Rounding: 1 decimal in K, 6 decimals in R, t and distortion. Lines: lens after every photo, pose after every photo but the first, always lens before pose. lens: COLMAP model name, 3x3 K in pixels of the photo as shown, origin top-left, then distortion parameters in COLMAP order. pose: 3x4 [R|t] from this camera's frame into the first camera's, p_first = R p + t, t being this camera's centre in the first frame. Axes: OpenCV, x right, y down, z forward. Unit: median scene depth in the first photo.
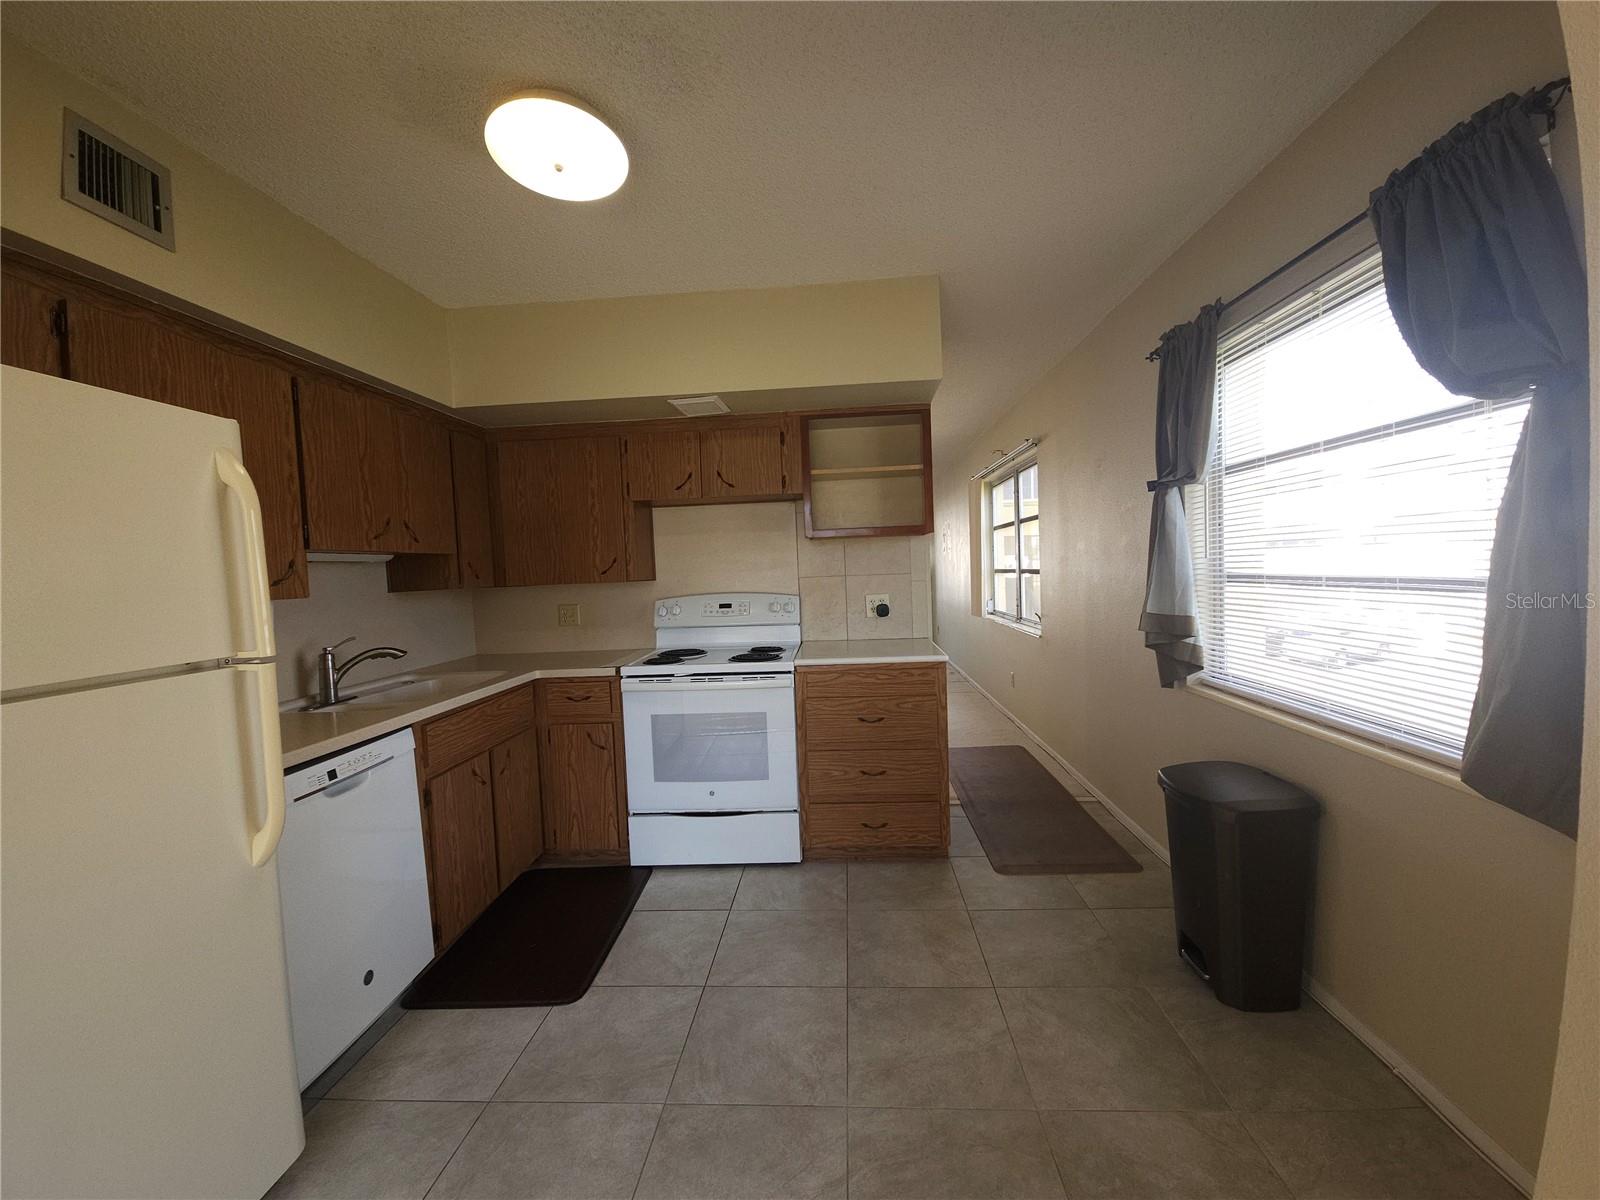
lens RADIAL K [[649.3, 0, 800.0], [0, 649.3, 600.0], [0, 0, 1]] dist [-0.001144, -0.000347]
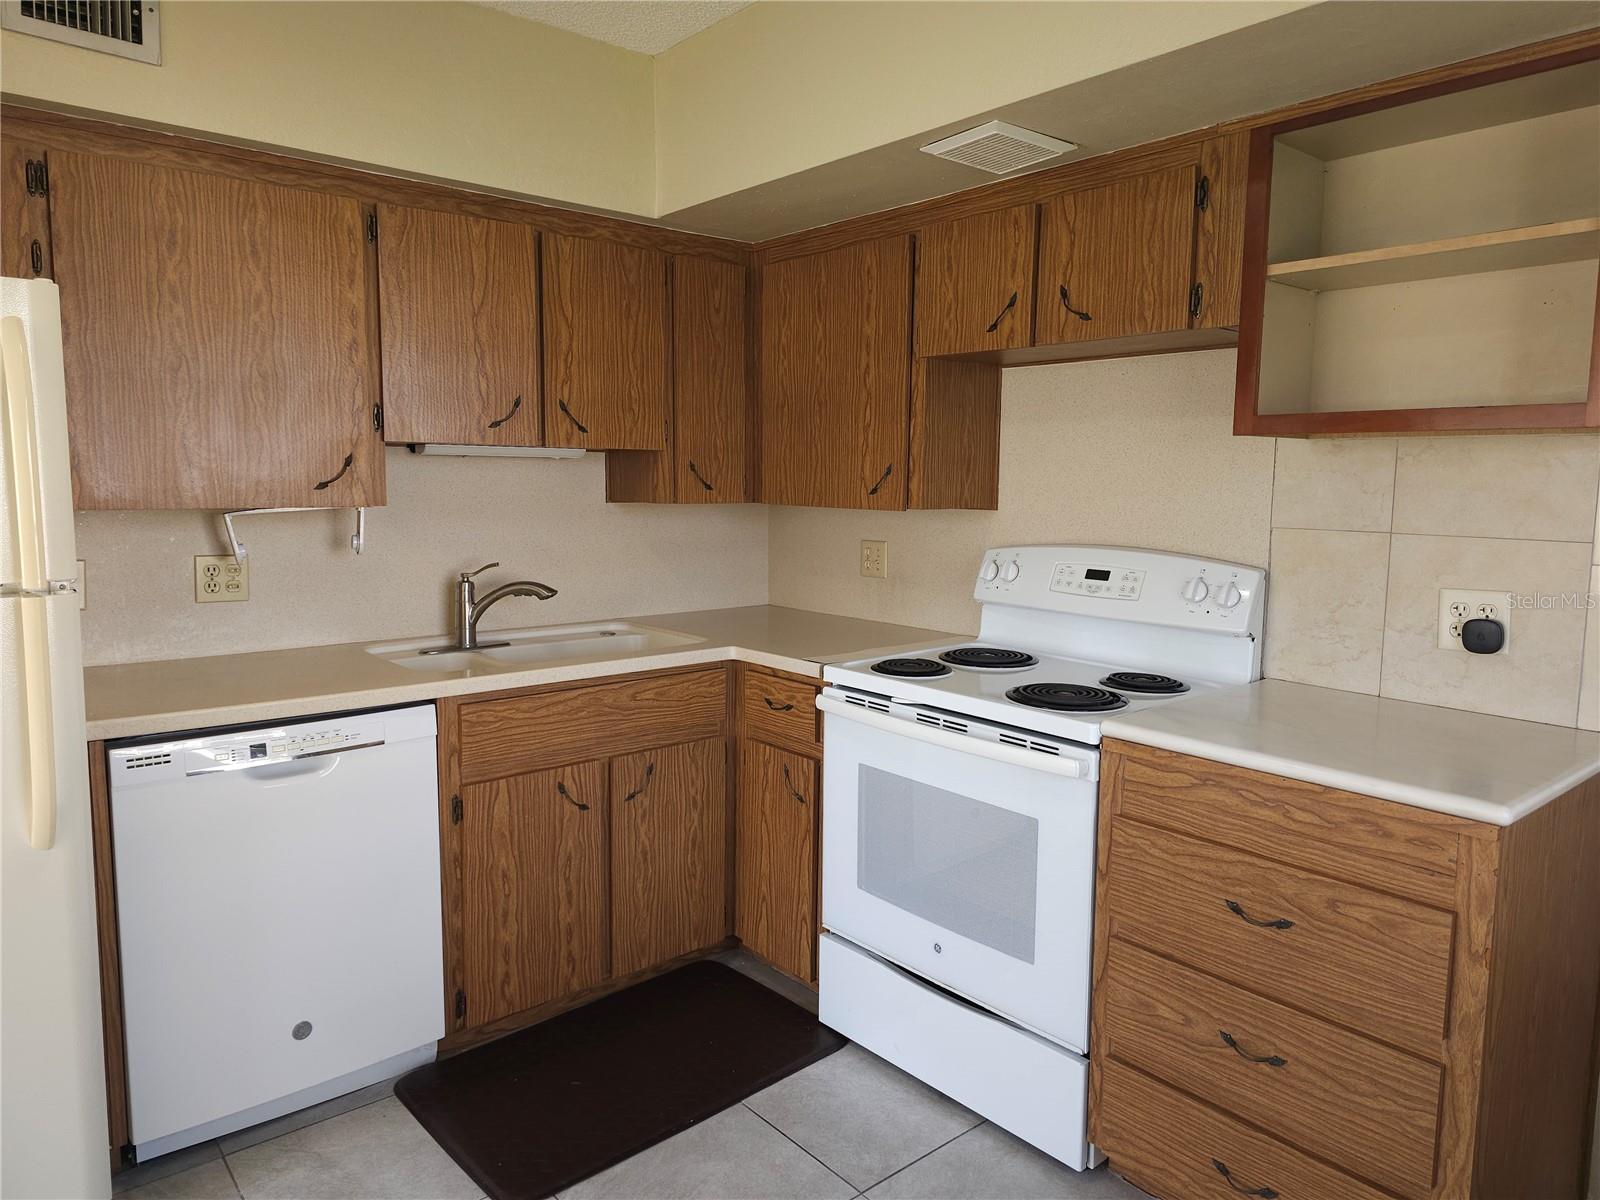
lens RADIAL K [[1061.8, 0, 798.4], [0, 1061.8, 583.6], [0, 0, 1]] dist [0.082999, -0.089999]
pose [[0.695466, 0.121645, -0.708187, 0.353099], [-0.073709, 0.992444, 0.098087, -0.055046], [0.714768, -0.016016, 0.699178, 0.365237]]
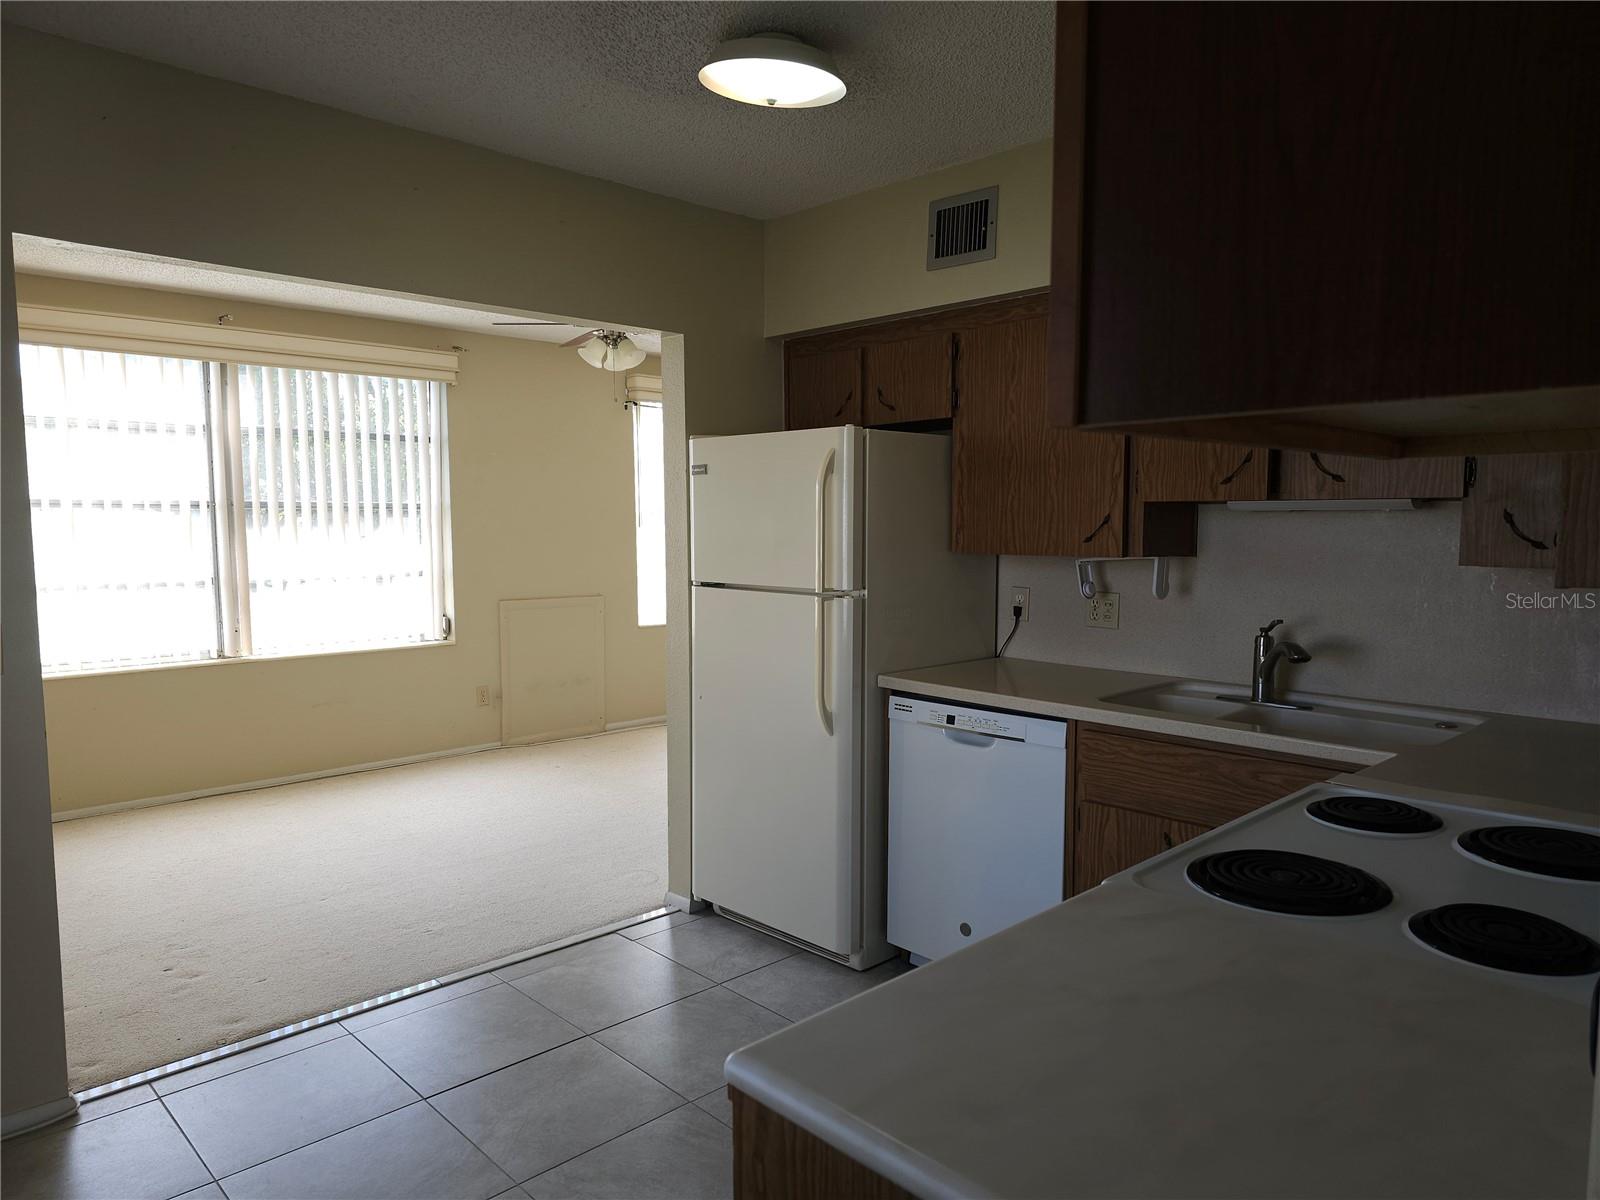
lens RADIAL K [[1072.8, 0, 800.0], [0, 1072.8, 600.0], [0, 0, 1]] dist [0.082493, -0.093082]
pose [[-0.676665, 0.100906, -0.729344, 0.466471], [-0.004959, 0.989918, 0.141557, -0.114730], [0.736275, 0.099403, -0.669342, 1.256784]]
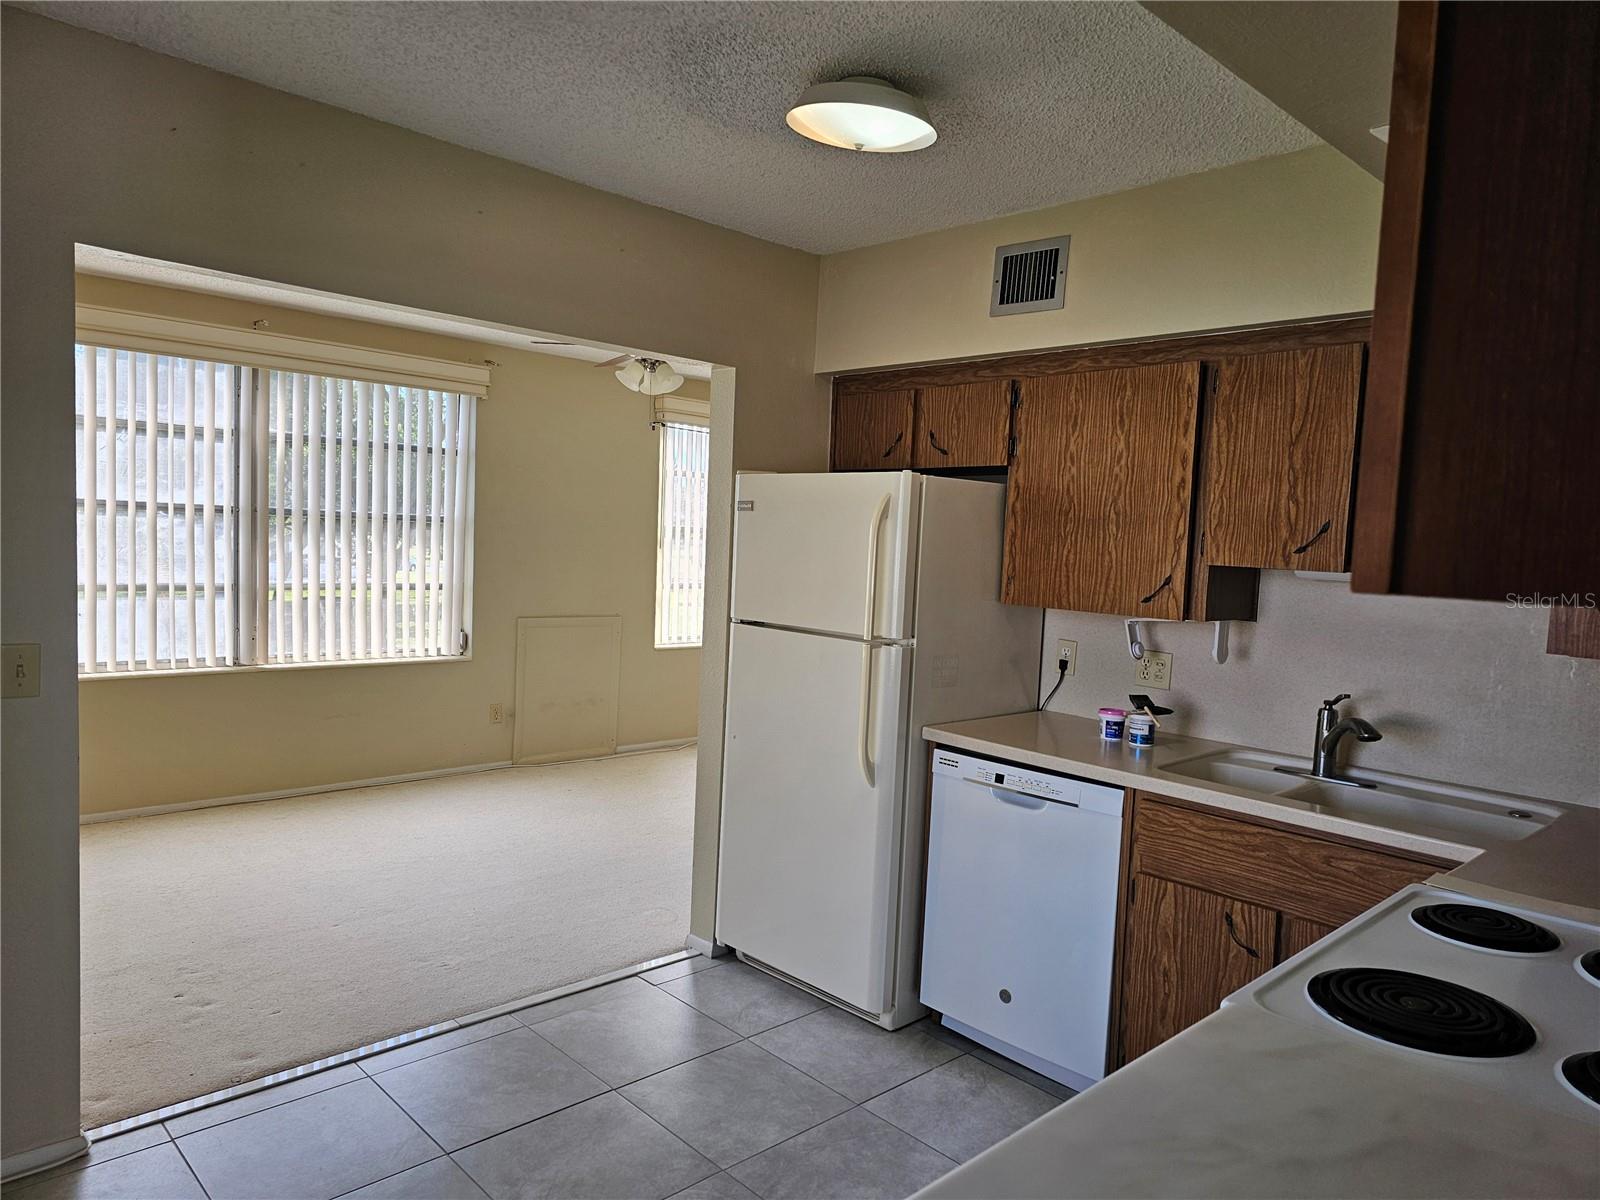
lens RADIAL K [[1072.8, 0, 800.0], [0, 1072.8, 600.0], [0, 0, 1]] dist [0.082493, -0.093082]
pose [[-0.678402, 0.058291, -0.732375, 0.481720], [-0.051288, 0.990658, 0.126357, -0.140233], [0.732899, 0.123283, -0.669075, 1.194168]]
